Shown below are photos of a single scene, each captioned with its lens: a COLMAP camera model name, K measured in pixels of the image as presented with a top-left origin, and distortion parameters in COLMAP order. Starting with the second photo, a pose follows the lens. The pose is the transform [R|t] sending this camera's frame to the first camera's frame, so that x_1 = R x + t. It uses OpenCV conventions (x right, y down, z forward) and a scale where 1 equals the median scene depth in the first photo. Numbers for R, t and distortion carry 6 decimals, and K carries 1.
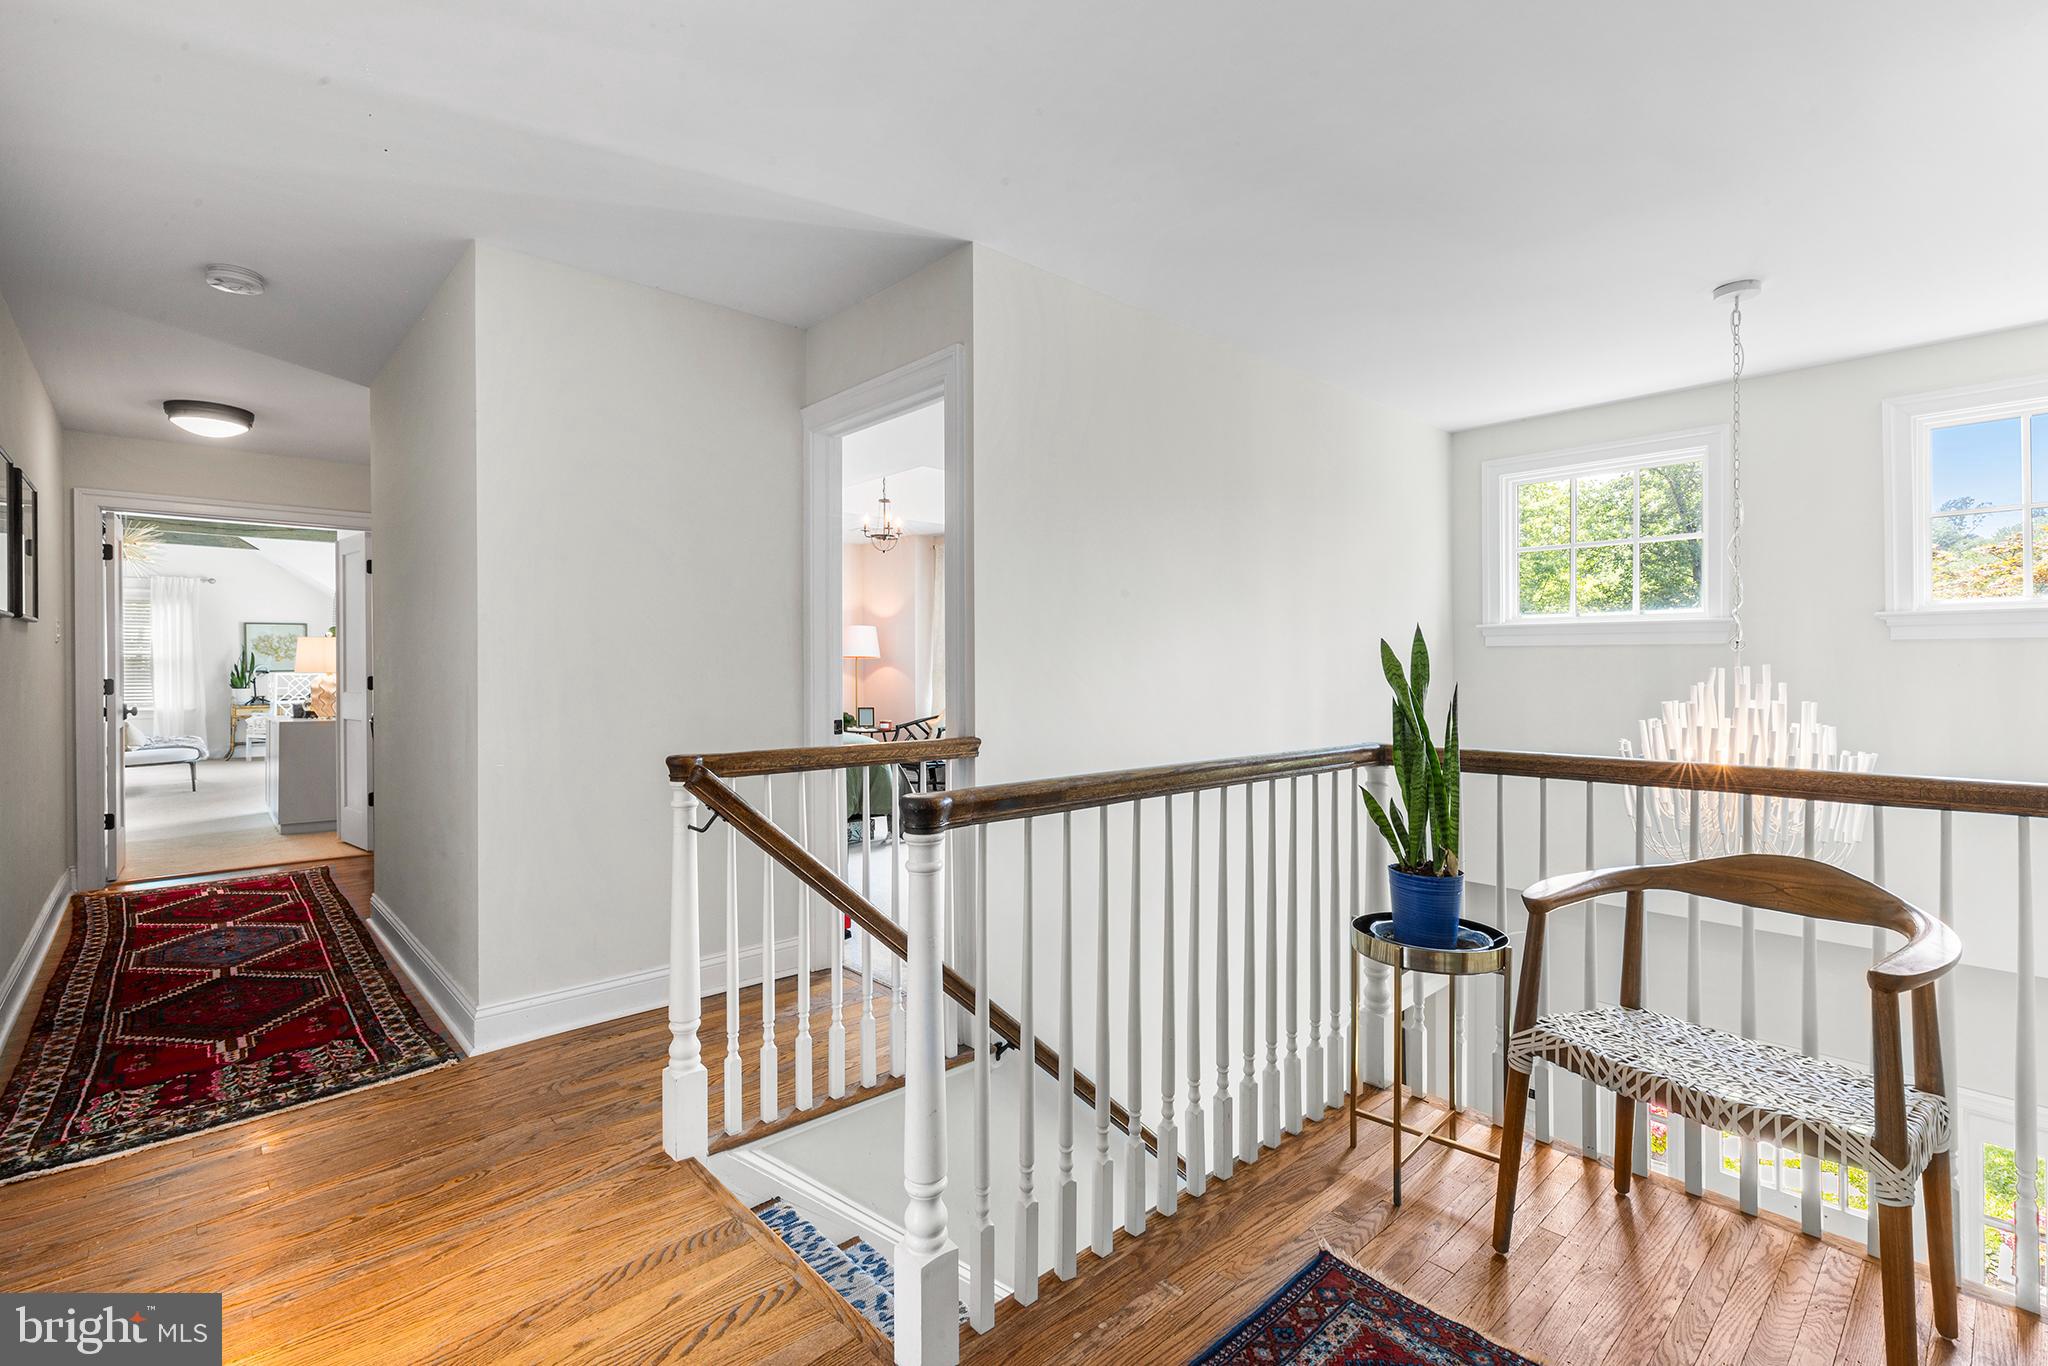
lens RADIAL K [[926.4, 0, 1023.1], [0, 926.4, 668.3], [0, 0, 1]] dist [-0.000704, 0.000510]
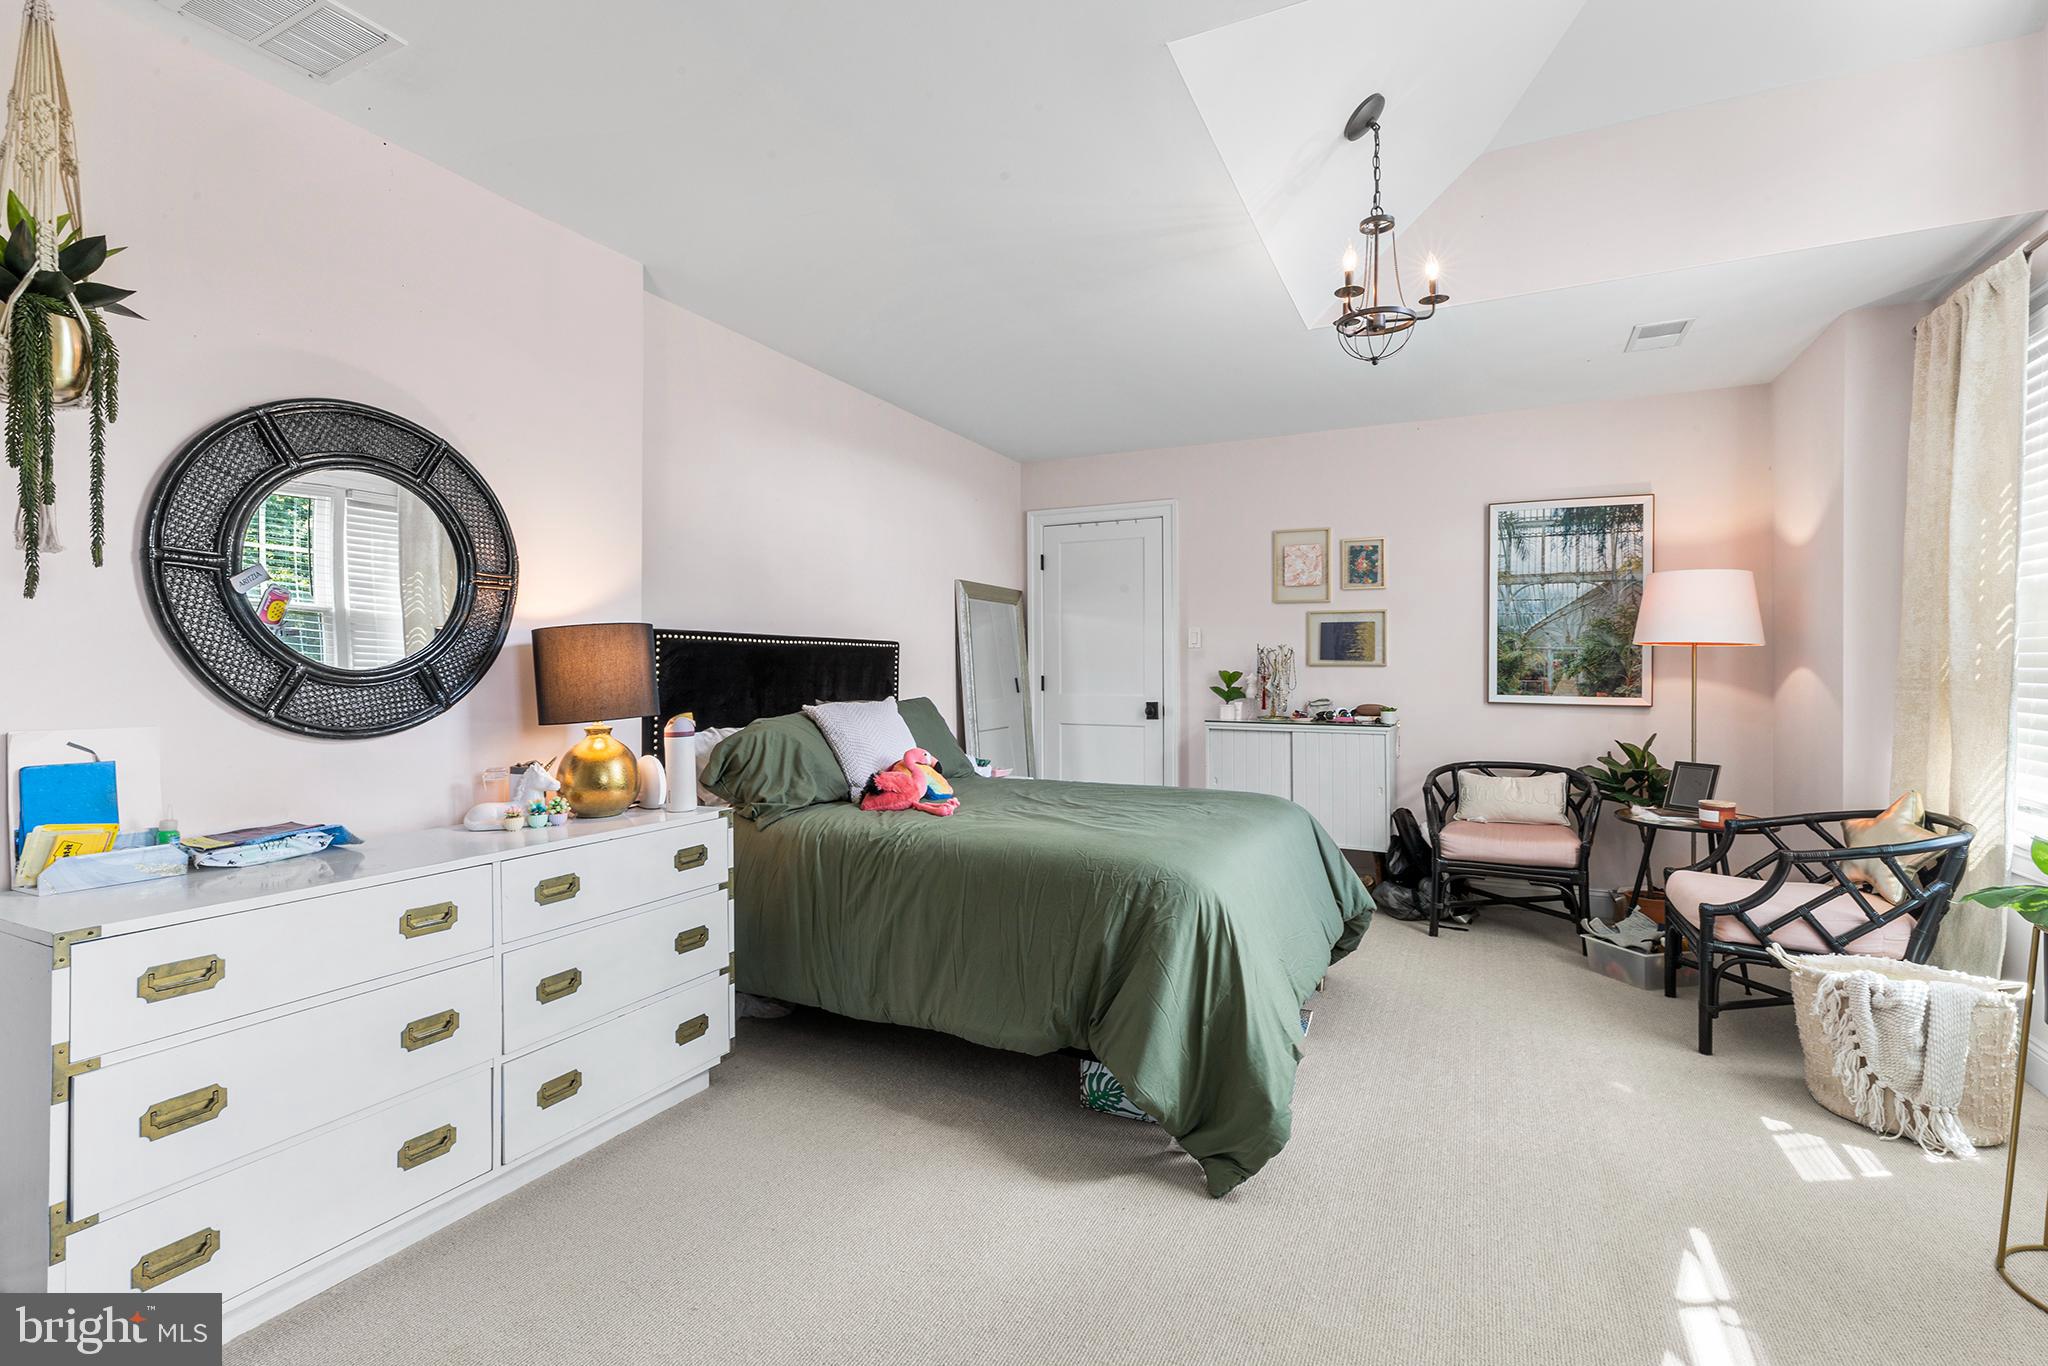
lens RADIAL K [[926.4, 0, 1017.7], [0, 926.4, 663.1], [0, 0, 1]] dist [-0.000704, 0.000510]
pose [[0.342411, 0.012760, -0.939464, 0.120265], [-0.005887, 0.999917, 0.011435, -0.006053], [0.939532, 0.001615, 0.342458, 0.580233]]
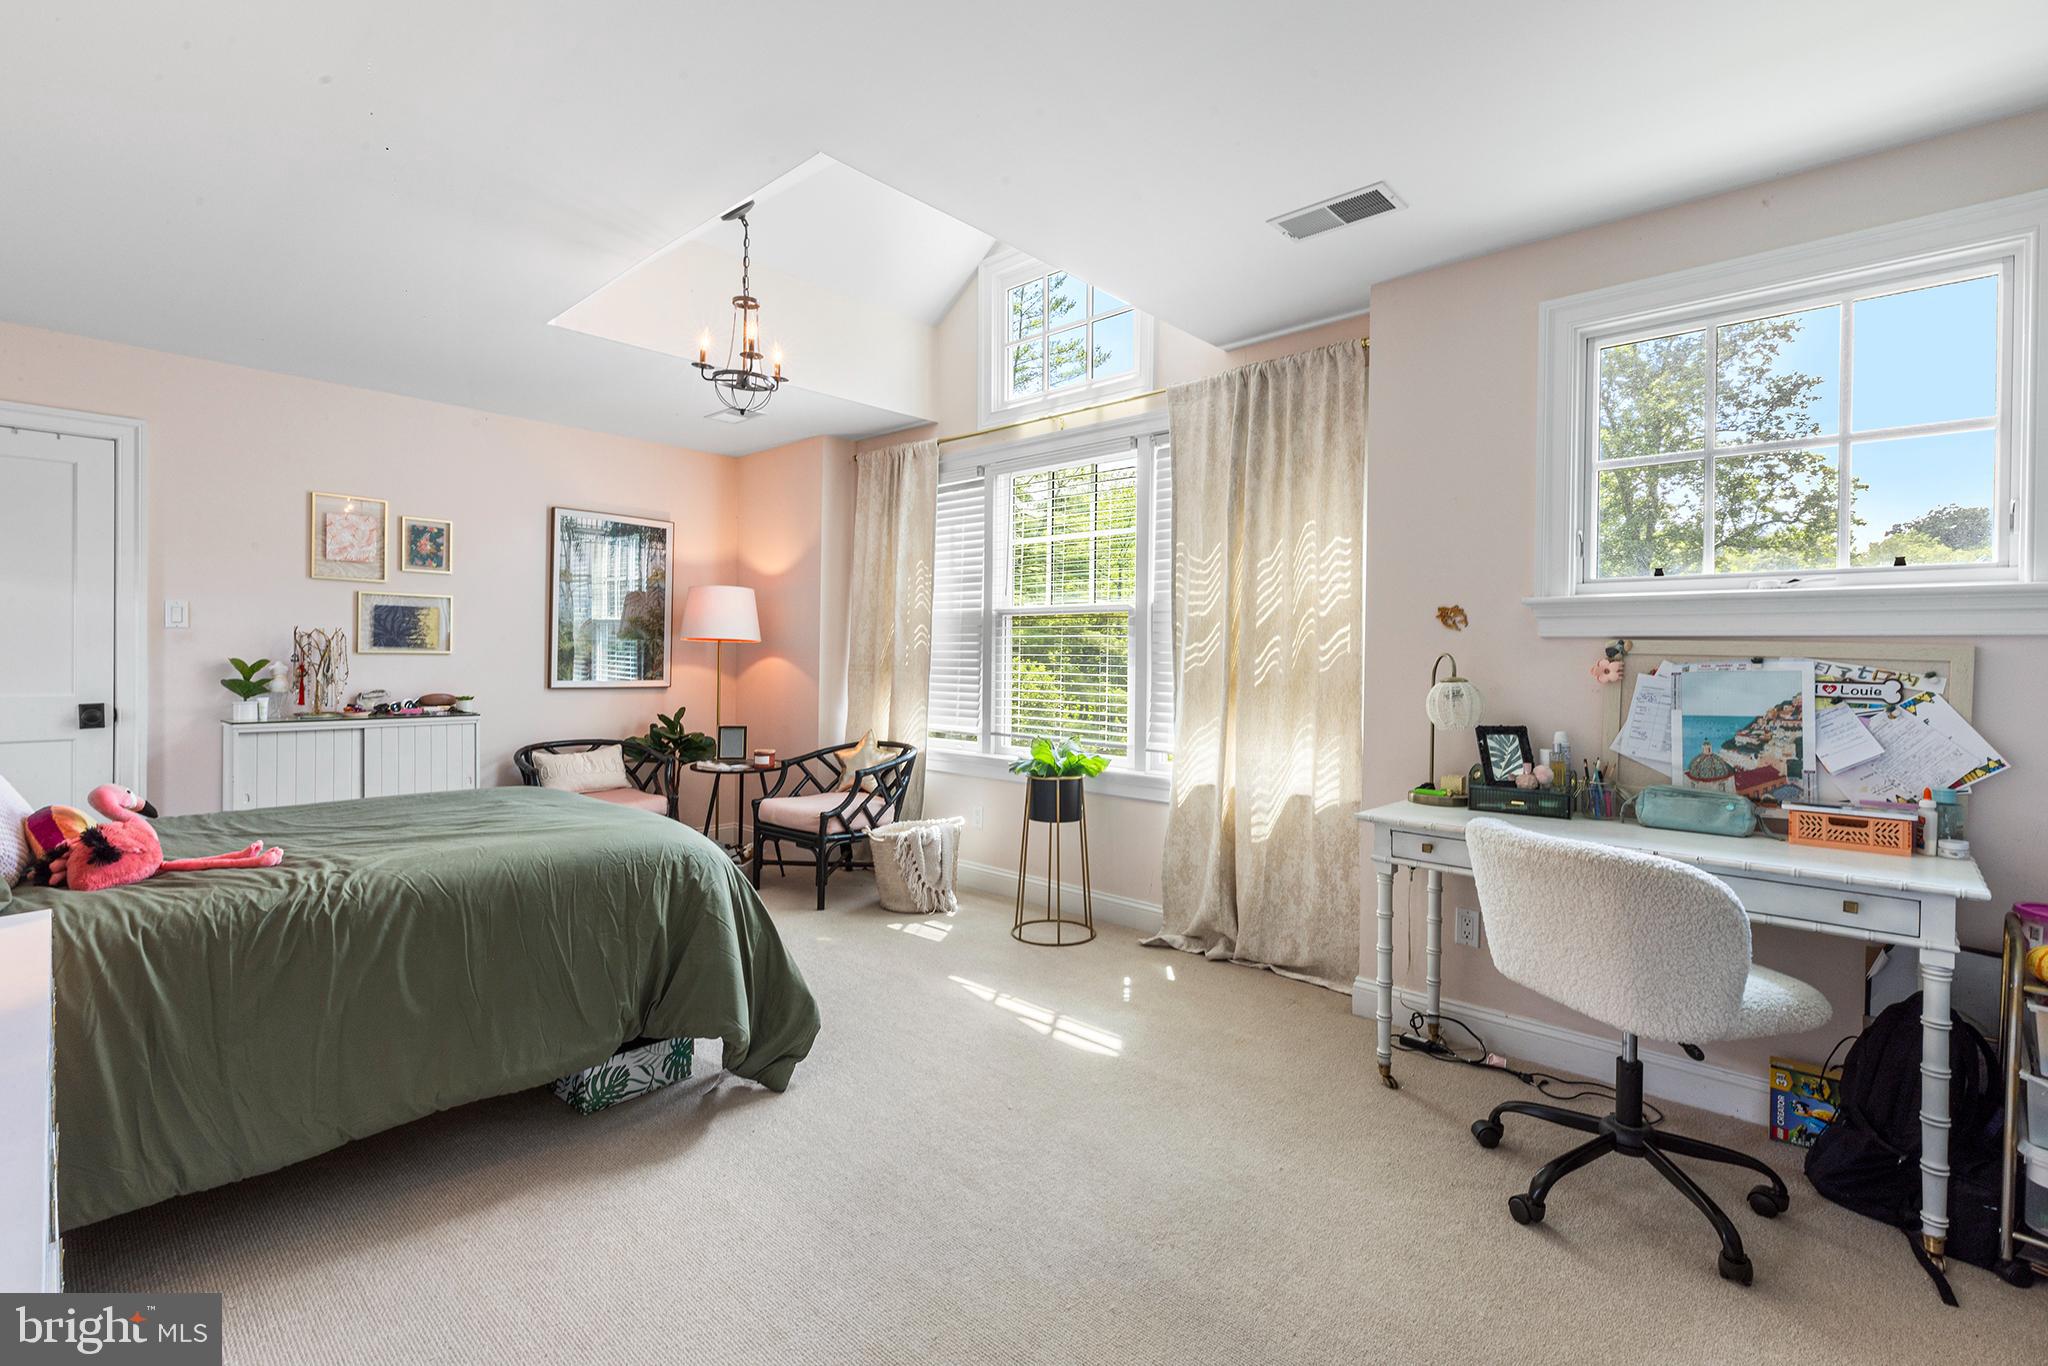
lens RADIAL K [[926.4, 0, 1019.9], [0, 926.4, 671.7], [0, 0, 1]] dist [-0.000704, 0.000510]
pose [[0.996879, 0.023195, 0.075465, -0.034800], [-0.024403, 0.999588, 0.015129, -0.005198], [-0.075083, -0.016924, 0.997034, 0.414498]]
